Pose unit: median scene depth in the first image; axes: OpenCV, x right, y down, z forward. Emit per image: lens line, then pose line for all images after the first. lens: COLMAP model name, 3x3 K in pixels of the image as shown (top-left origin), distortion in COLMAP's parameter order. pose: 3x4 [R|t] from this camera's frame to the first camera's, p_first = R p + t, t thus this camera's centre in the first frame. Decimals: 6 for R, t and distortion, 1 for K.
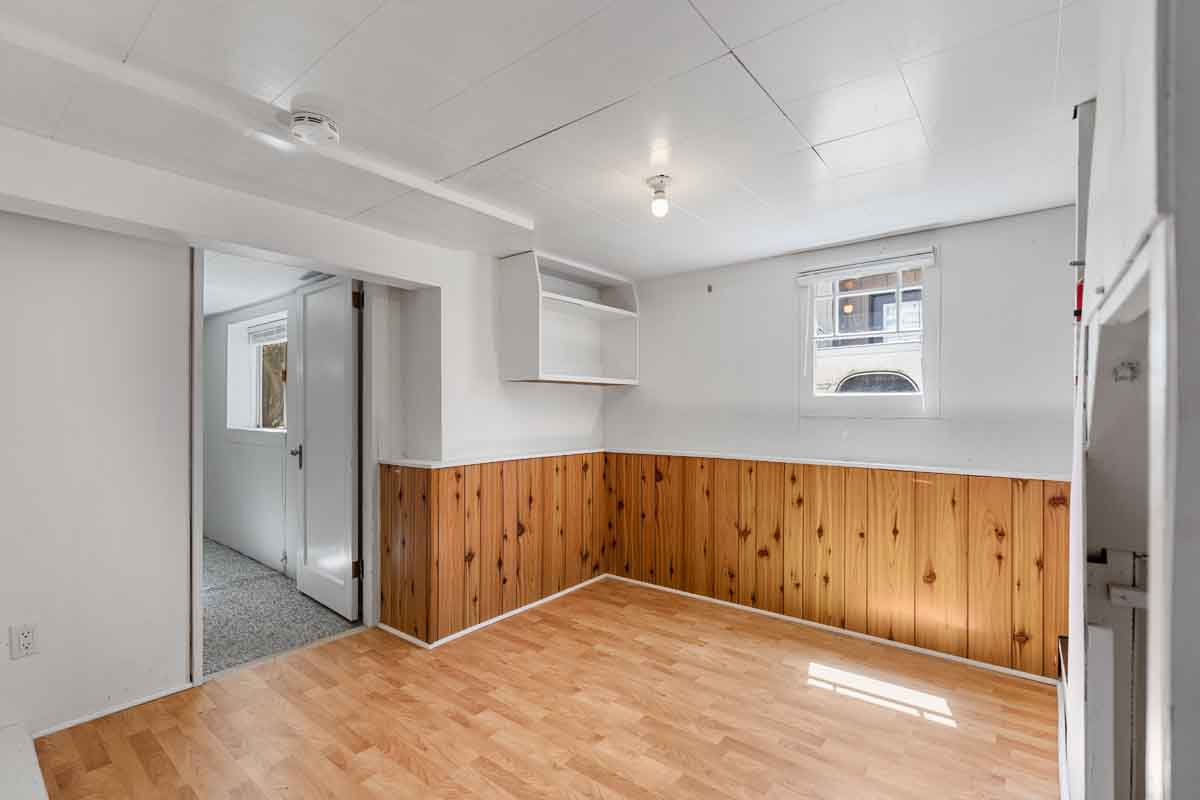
lens RADIAL K [[545.5, 0, 597.9], [0, 545.5, 404.8], [0, 0, 1]] dist [0.000305, 0.000000]
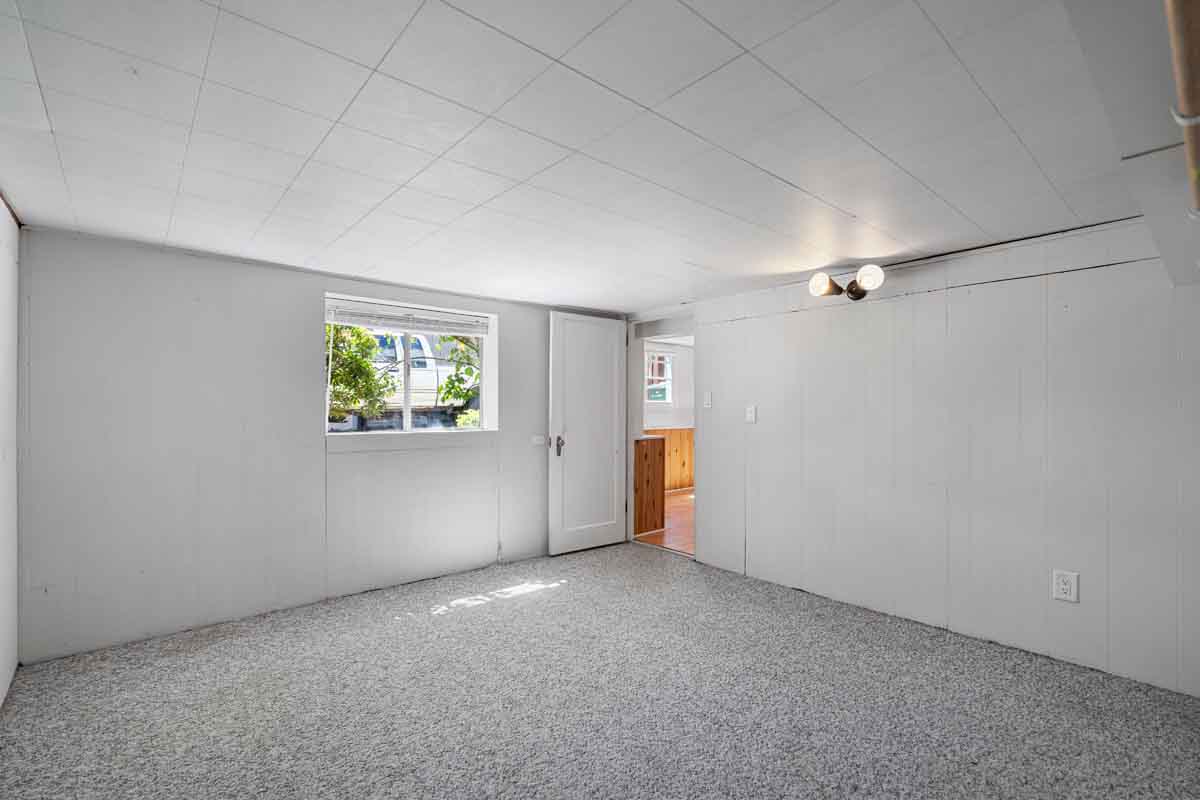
lens RADIAL K [[545.5, 0, 599.2], [0, 545.5, 403.2], [0, 0, 1]] dist [0.000305, 0.000000]
pose [[0.170766, 0.004407, 0.985302, -2.138078], [-0.001484, 0.999990, -0.004216, 0.000476], [-0.985310, -0.000743, 0.170771, 0.844354]]
